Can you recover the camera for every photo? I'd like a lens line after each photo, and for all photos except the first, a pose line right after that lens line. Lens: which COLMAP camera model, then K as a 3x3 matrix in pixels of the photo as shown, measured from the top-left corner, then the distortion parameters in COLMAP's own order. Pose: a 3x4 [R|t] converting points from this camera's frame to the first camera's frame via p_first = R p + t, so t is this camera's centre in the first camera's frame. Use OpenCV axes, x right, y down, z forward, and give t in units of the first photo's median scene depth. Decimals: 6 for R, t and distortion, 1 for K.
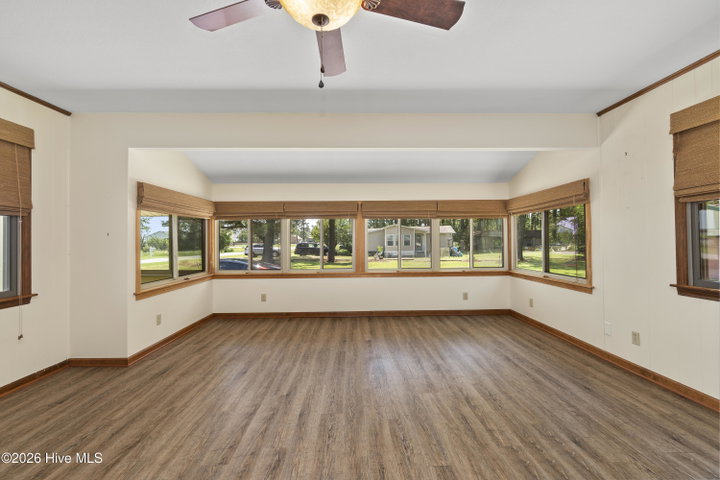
lens RADIAL K [[312.1, 0, 364.2], [0, 312.1, 237.5], [0, 0, 1]] dist [-0.002578, 0.001099]
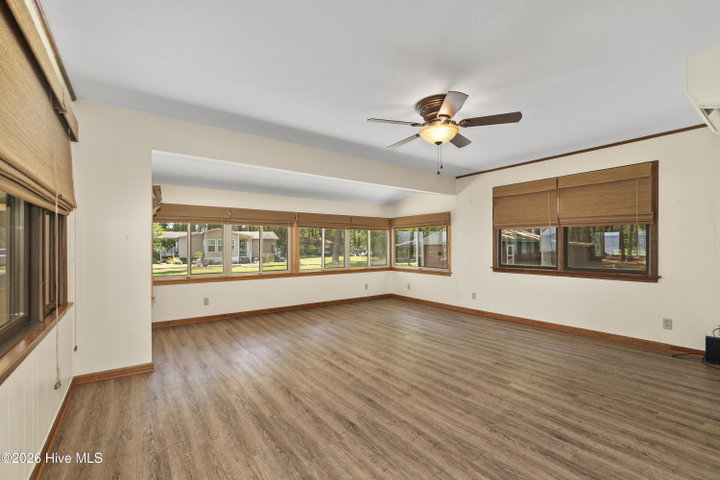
lens RADIAL K [[312.1, 0, 369.2], [0, 312.1, 247.7], [0, 0, 1]] dist [-0.002578, 0.001099]
pose [[0.811617, 0.002918, 0.584183, -0.770792], [-0.010988, 0.999887, 0.010272, 0.002934], [-0.584087, -0.014756, 0.811557, -0.203399]]
